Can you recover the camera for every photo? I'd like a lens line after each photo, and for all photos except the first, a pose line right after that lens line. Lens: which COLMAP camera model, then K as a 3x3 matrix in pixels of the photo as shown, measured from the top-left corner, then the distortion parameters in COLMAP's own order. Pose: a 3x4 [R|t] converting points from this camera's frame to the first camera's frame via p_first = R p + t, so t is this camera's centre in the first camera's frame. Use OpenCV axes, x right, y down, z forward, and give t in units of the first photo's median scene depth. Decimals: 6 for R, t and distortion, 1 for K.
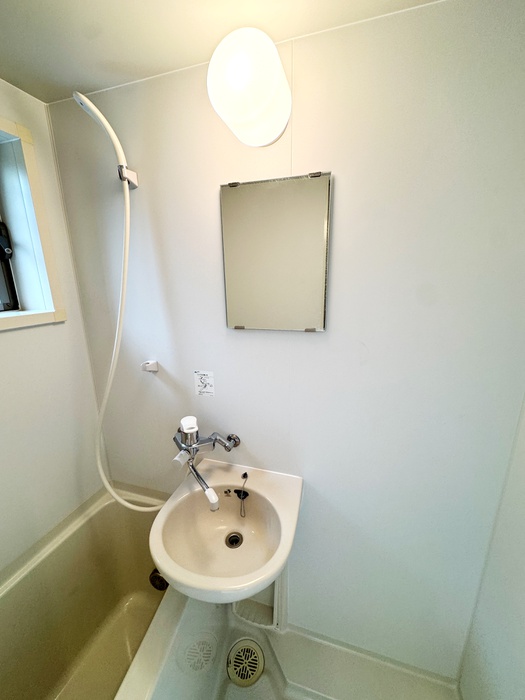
lens RADIAL K [[279.1, 0, 263.5], [0, 279.1, 352.0], [0, 0, 1]] dist [-0.003237, -0.000389]
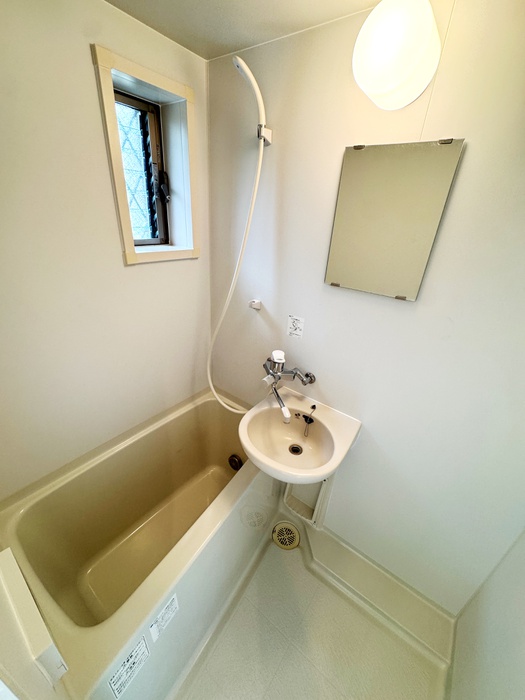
lens RADIAL K [[279.1, 0, 263.0], [0, 279.1, 350.6], [0, 0, 1]] dist [-0.003237, -0.000389]
pose [[0.936448, 0.217509, -0.275234, 0.009078], [-0.160229, 0.963157, 0.215998, -0.026211], [0.312075, -0.158170, 0.936798, -0.186237]]
